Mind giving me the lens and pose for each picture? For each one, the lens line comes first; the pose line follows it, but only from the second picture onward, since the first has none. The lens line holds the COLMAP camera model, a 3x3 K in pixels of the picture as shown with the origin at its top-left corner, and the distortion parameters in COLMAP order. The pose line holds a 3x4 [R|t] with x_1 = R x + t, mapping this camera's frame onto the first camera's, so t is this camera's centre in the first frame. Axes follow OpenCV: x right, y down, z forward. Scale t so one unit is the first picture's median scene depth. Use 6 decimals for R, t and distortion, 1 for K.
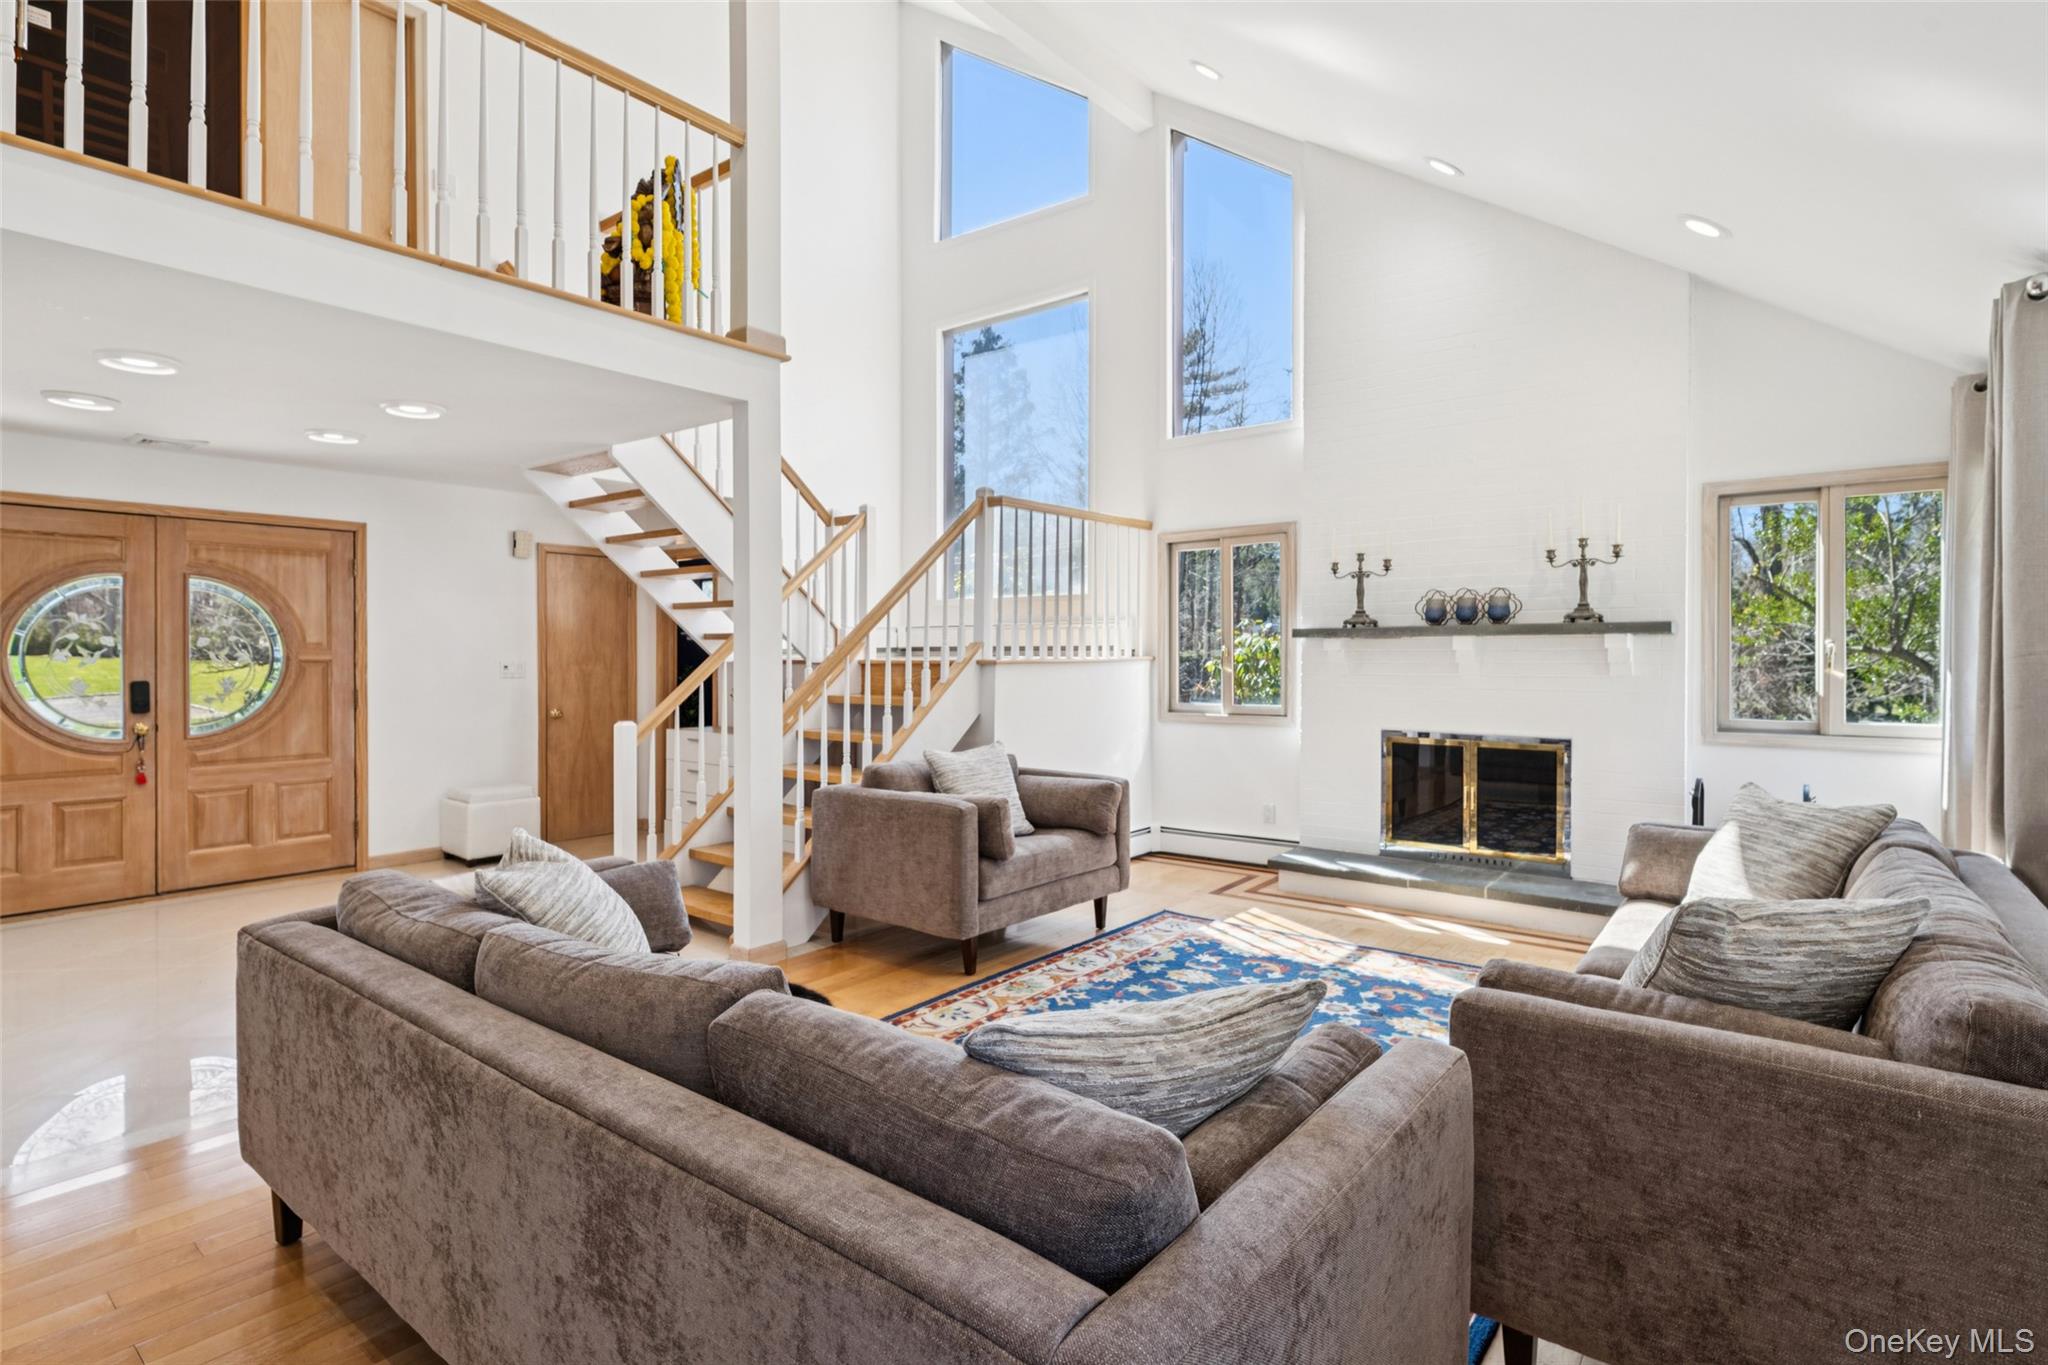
lens RADIAL K [[1050.9, 0, 1024.0], [0, 1050.9, 682.5], [0, 0, 1]] dist [-0.000337, -0.001446]
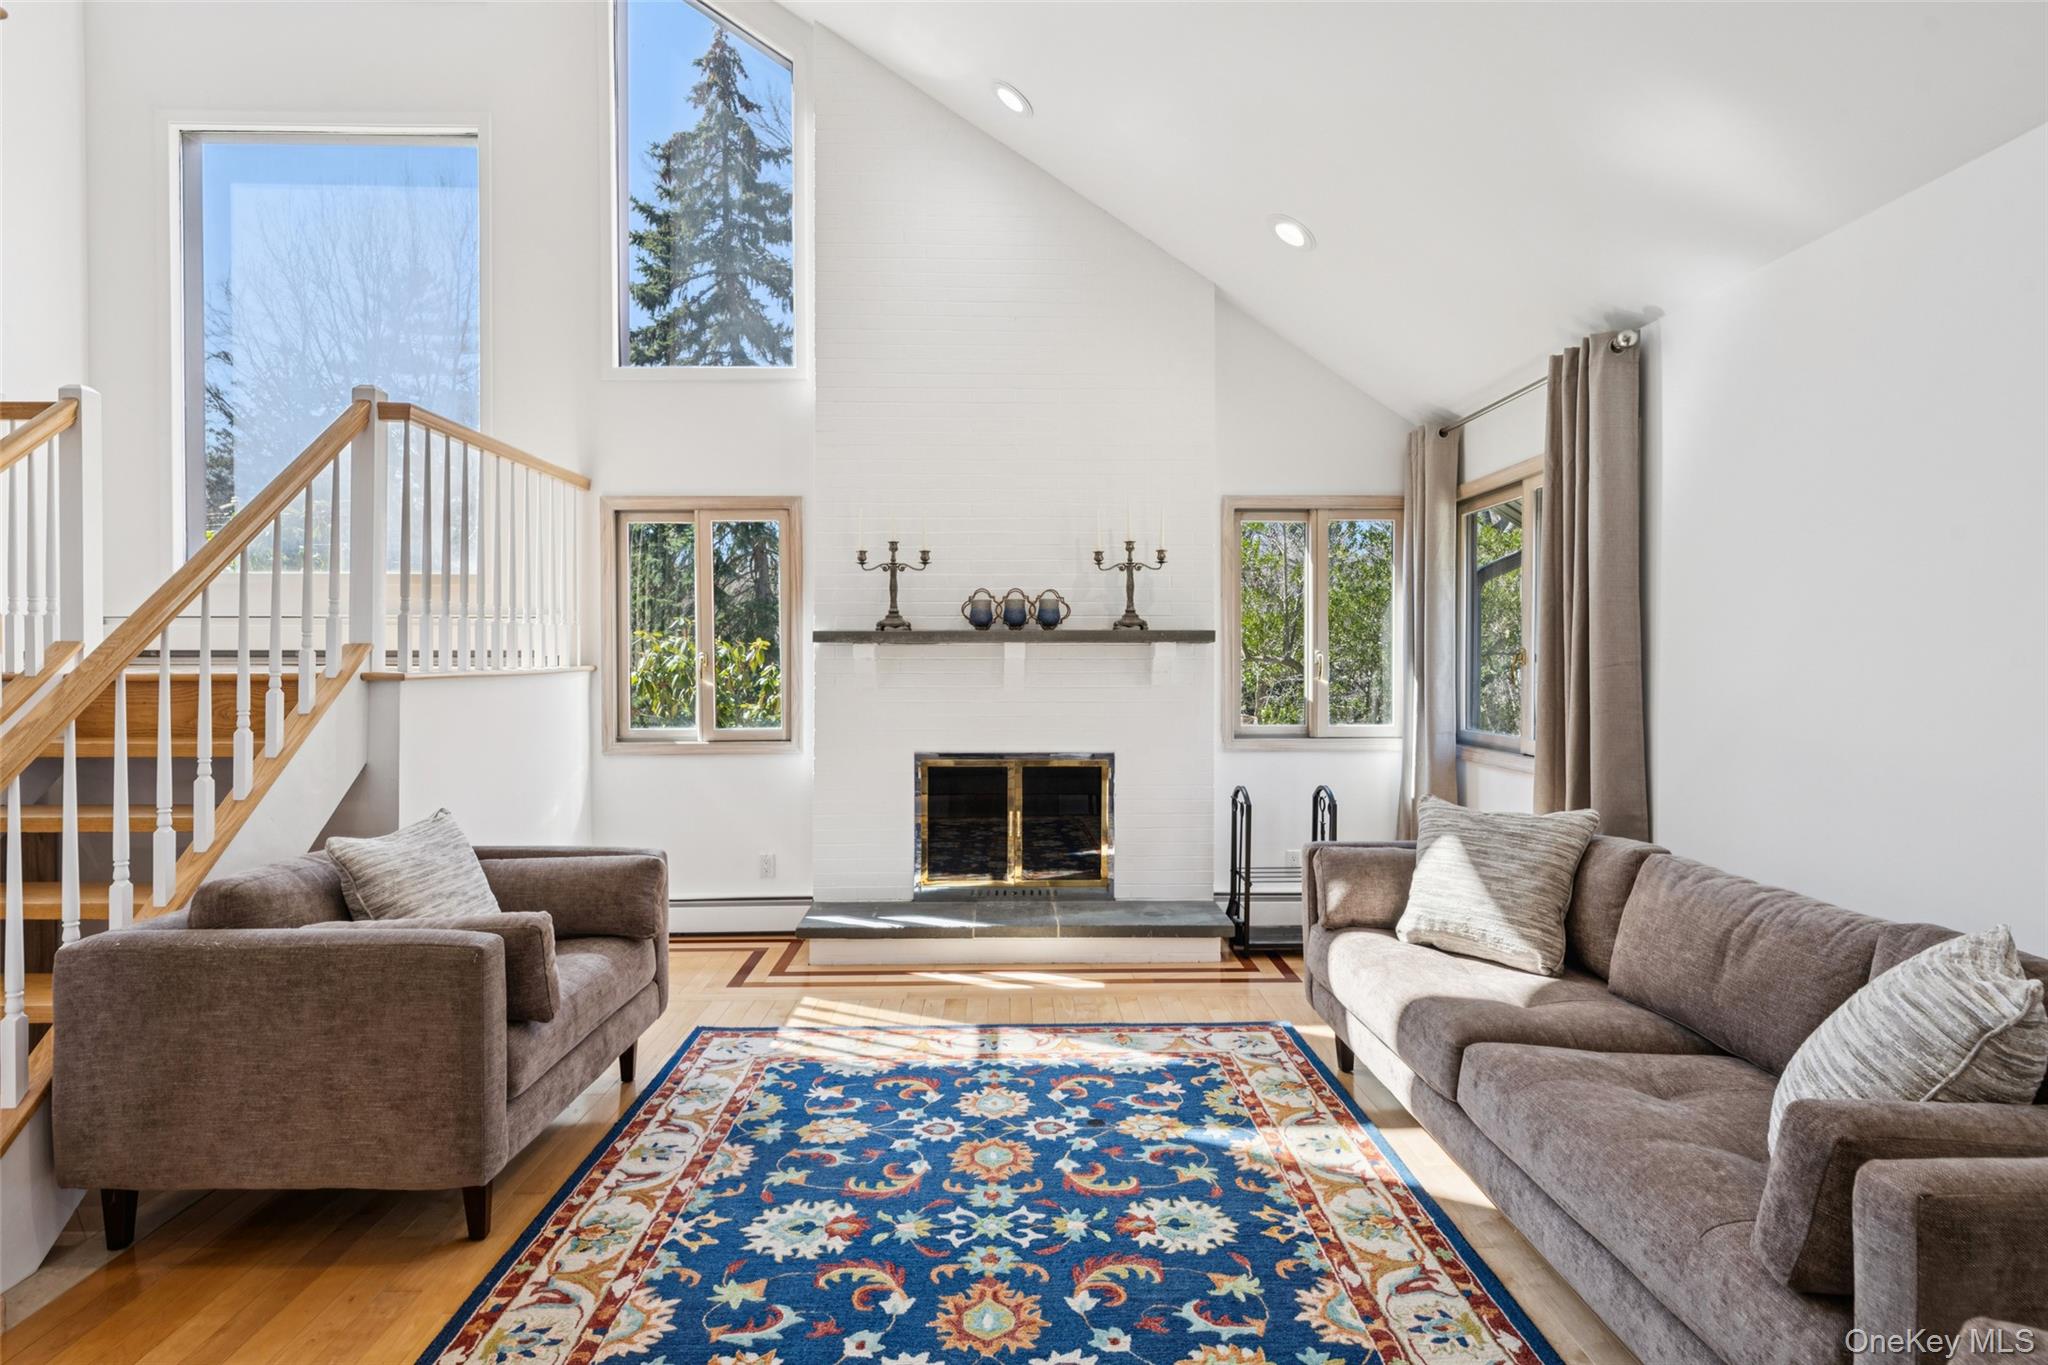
lens RADIAL K [[1069.2, 0, 1024.0], [0, 1069.2, 682.5], [0, 0, 1]] dist [-0.000173, -0.001490]
pose [[0.761293, -0.012130, 0.648294, -0.174261], [0.016184, 0.999869, -0.000298, -0.011059], [-0.648206, 0.010719, 0.761390, 0.335761]]
